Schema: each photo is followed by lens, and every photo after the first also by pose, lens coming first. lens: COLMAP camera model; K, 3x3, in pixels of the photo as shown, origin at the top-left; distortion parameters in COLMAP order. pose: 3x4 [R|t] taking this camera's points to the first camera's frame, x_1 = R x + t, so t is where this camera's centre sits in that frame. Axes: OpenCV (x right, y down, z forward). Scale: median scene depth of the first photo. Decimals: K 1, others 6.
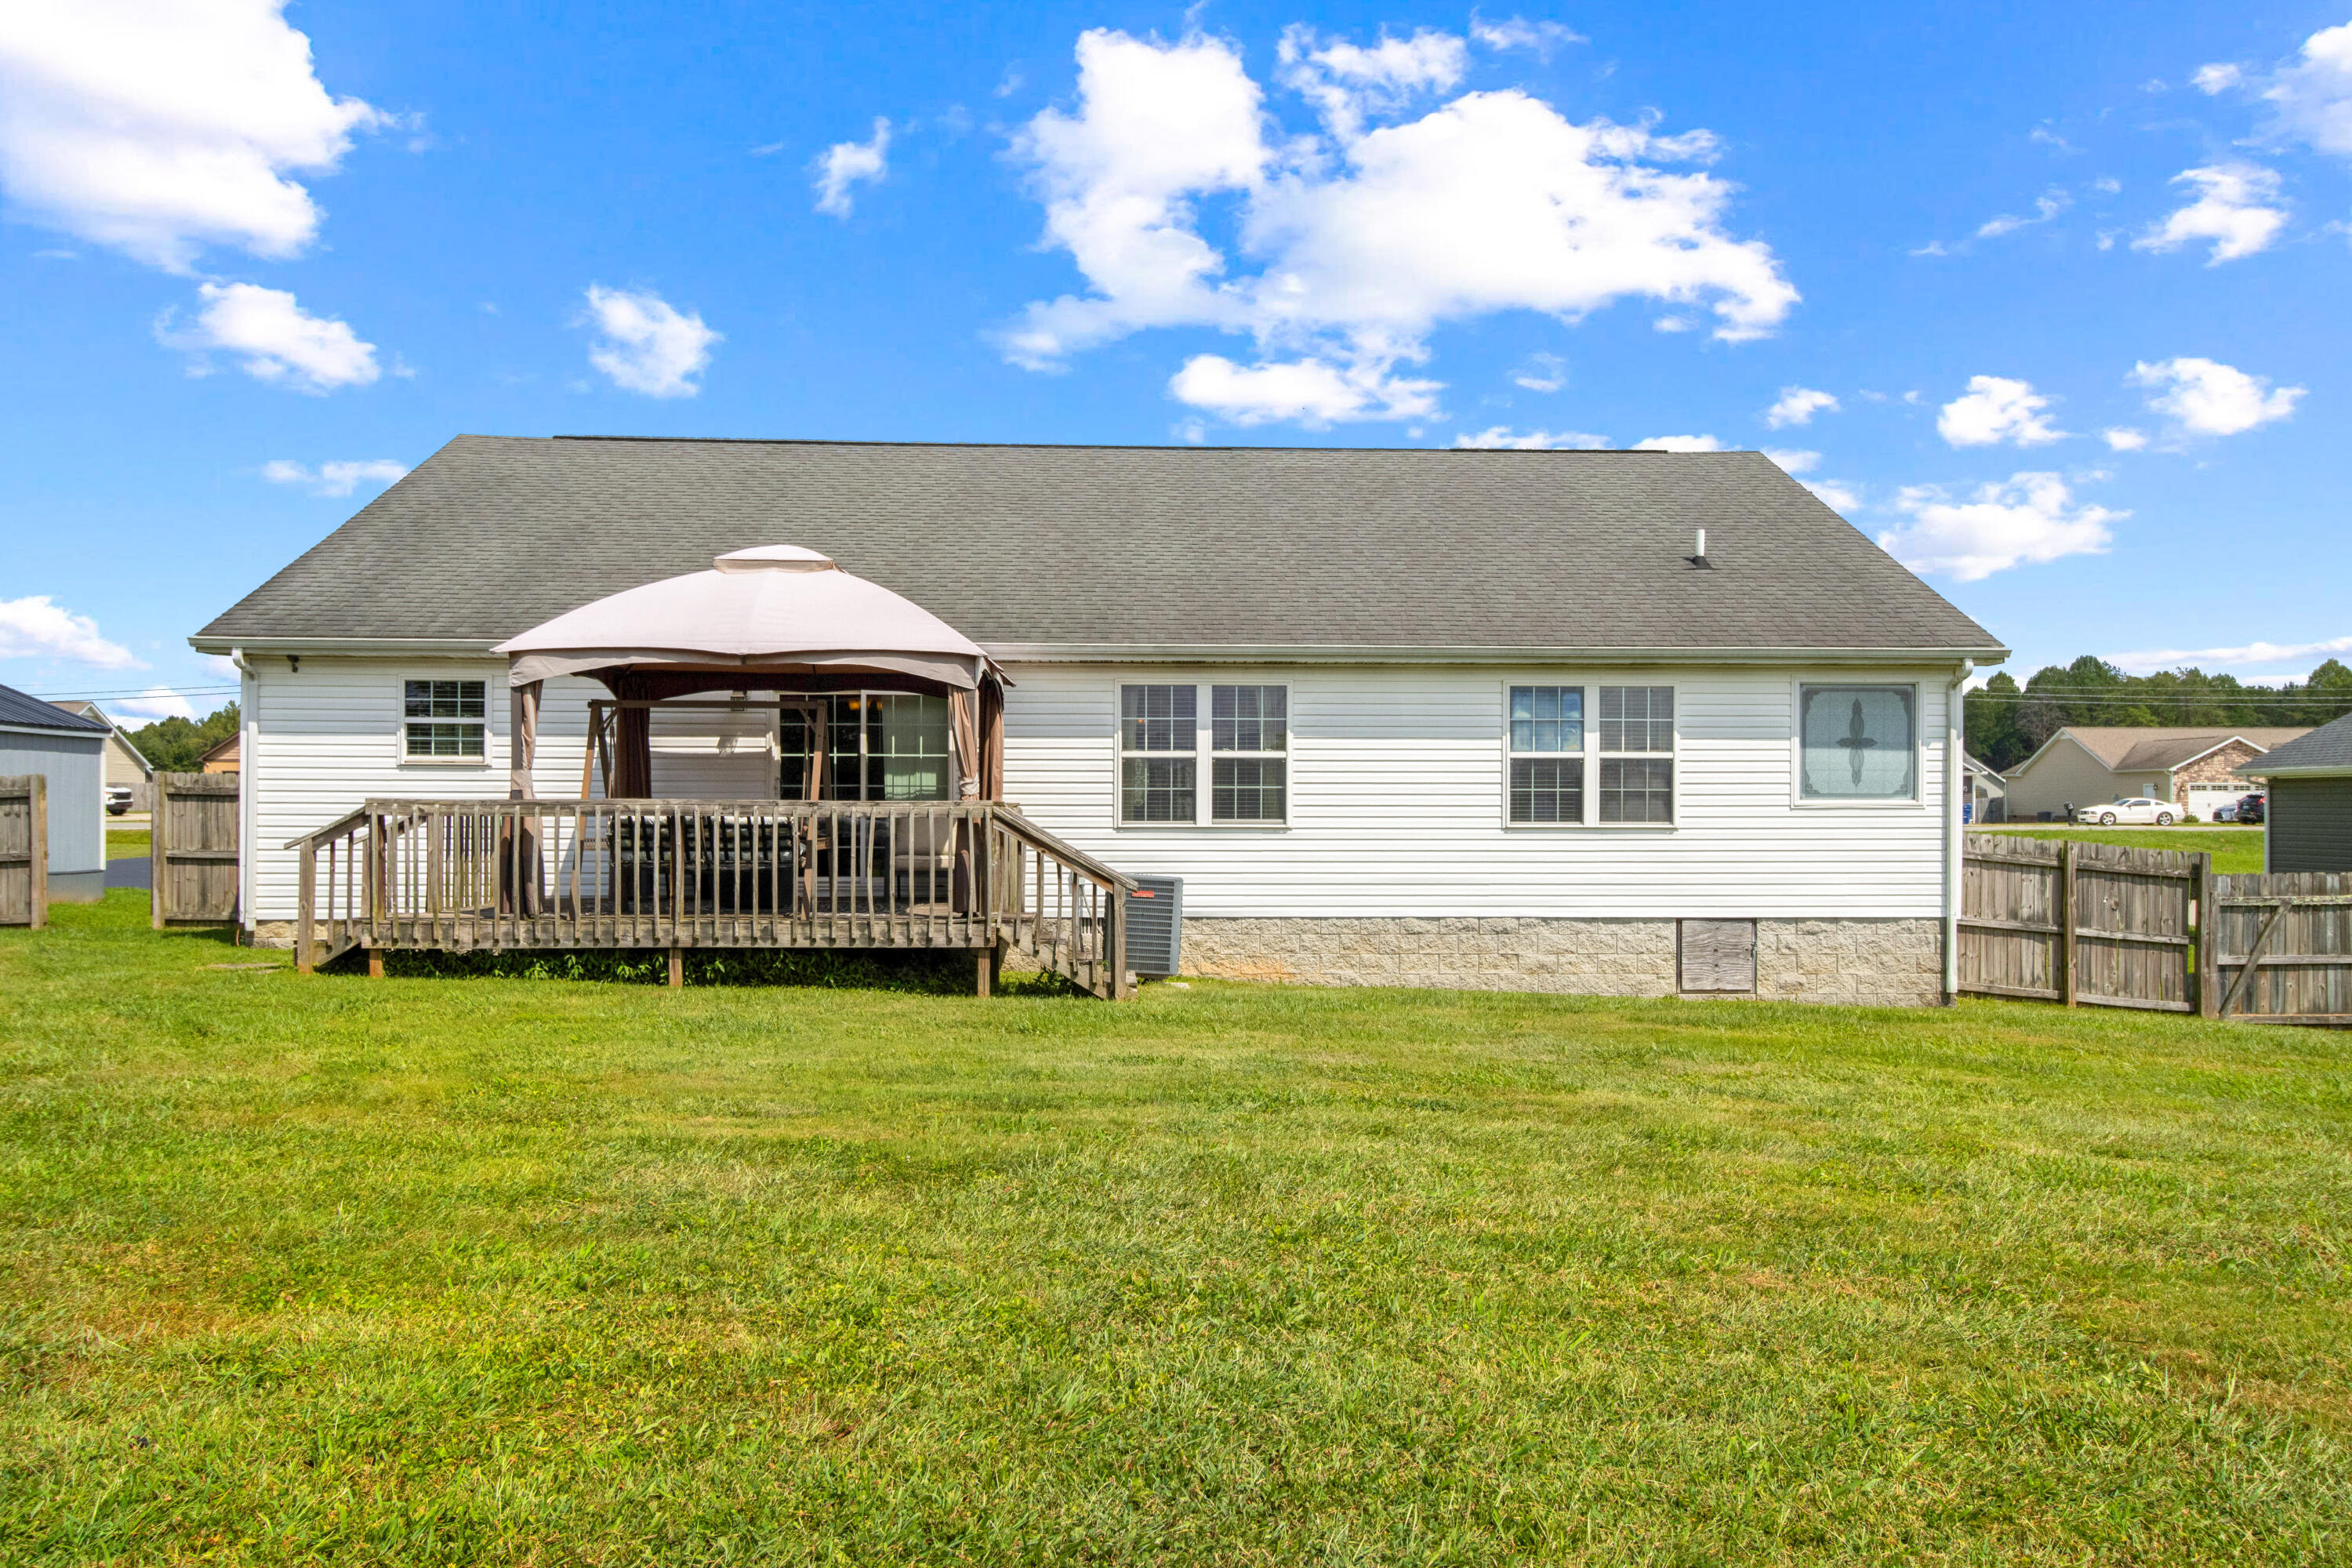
lens RADIAL K [[1717.1, 0, 1176.2], [0, 1717.1, 764.6], [0, 0, 1]] dist [0.037787, 0.000047]
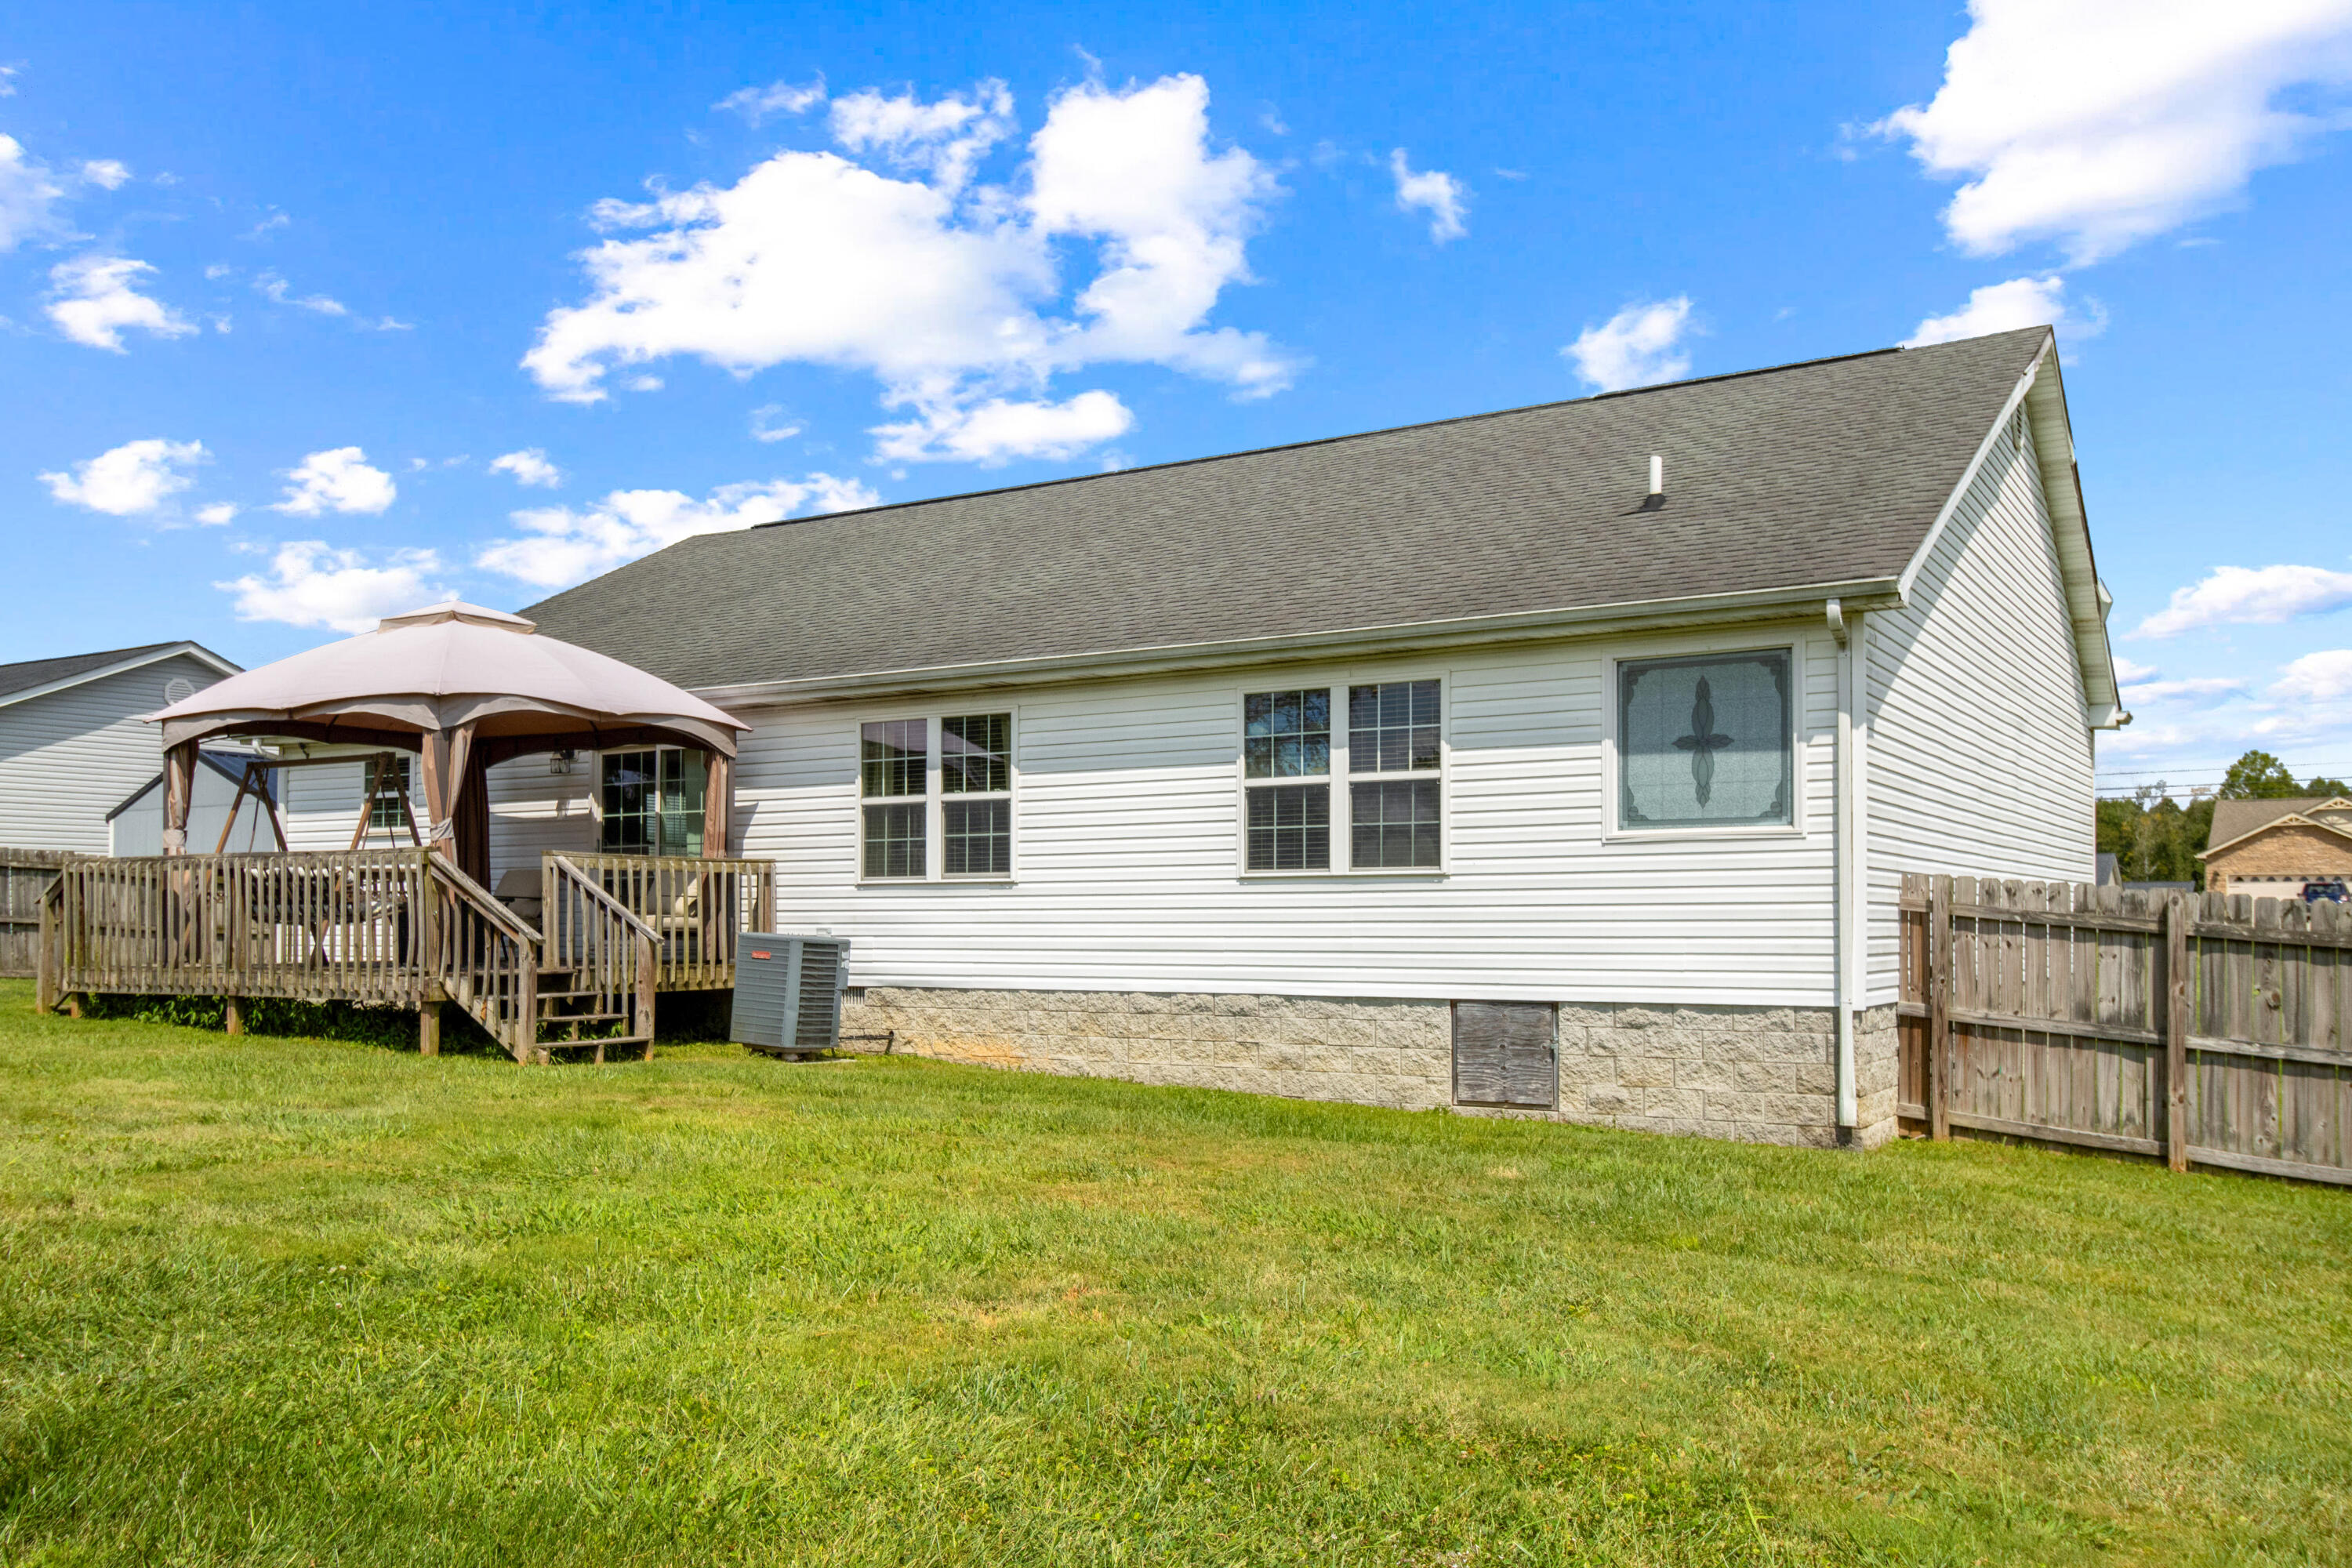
lens RADIAL K [[1900.5, 0, 1174.6], [0, 1900.5, 807.6], [0, 0, 1]] dist [0.065180, 0.001247]
pose [[0.826377, -0.037405, -0.561874, 0.645671], [0.018599, 0.999060, -0.039154, 0.038026], [0.562810, 0.021906, 0.826296, 0.276944]]
